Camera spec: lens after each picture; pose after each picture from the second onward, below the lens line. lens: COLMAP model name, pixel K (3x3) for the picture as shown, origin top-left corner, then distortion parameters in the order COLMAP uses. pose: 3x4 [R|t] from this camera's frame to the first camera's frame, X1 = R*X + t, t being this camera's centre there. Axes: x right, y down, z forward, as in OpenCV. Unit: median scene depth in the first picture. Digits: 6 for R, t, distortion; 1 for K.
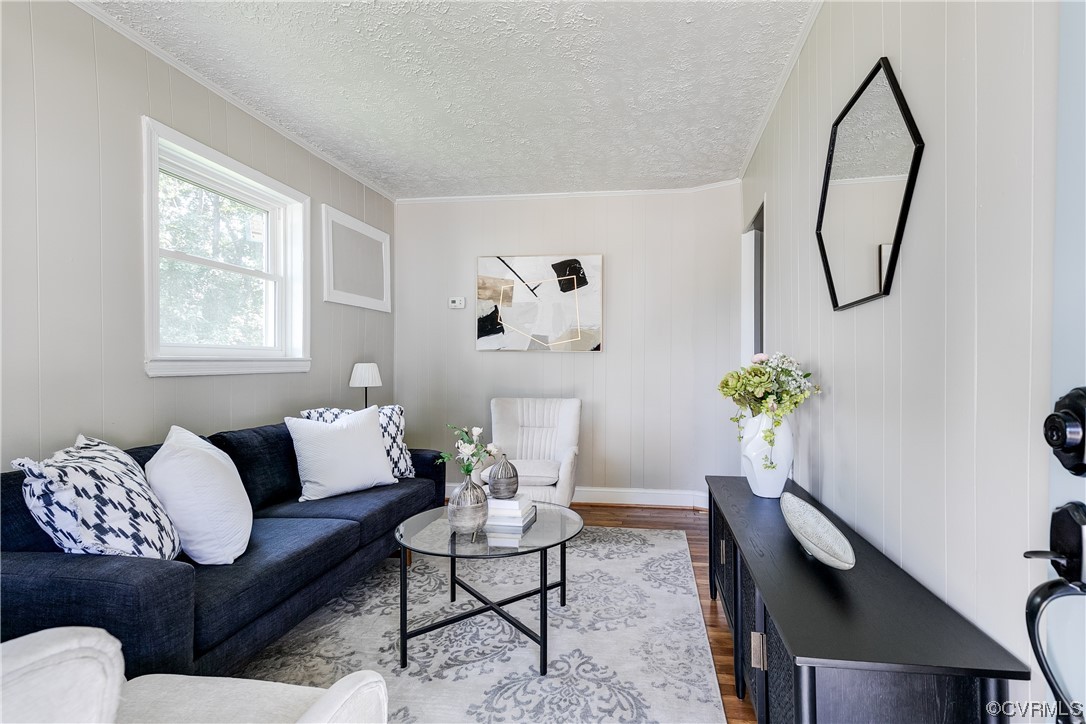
lens RADIAL K [[511.8, 0, 585.8], [0, 511.8, 366.0], [0, 0, 1]] dist [0.002836, -0.000851]
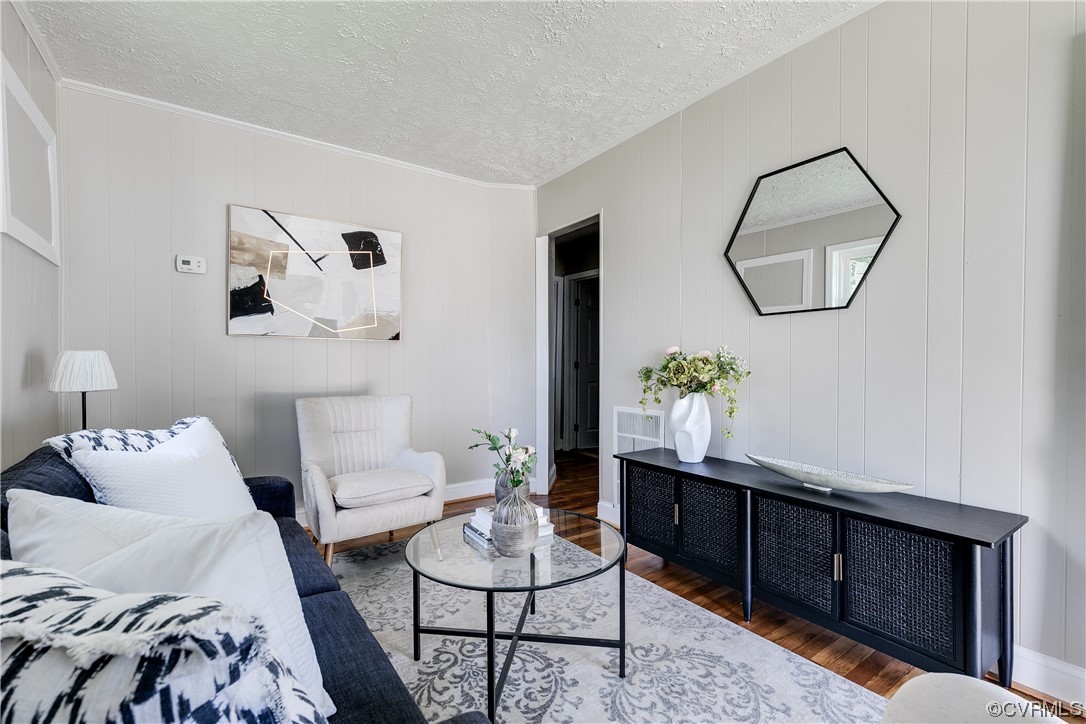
lens RADIAL K [[495.0, 0, 540.4], [0, 495.0, 366.3], [0, 0, 1]] dist [0.001884, 0.000007]
pose [[0.729450, -0.008616, 0.683979, -0.379748], [-0.000322, 0.999916, 0.012940, 0.004505], [-0.684034, -0.009659, 0.729387, 0.200213]]
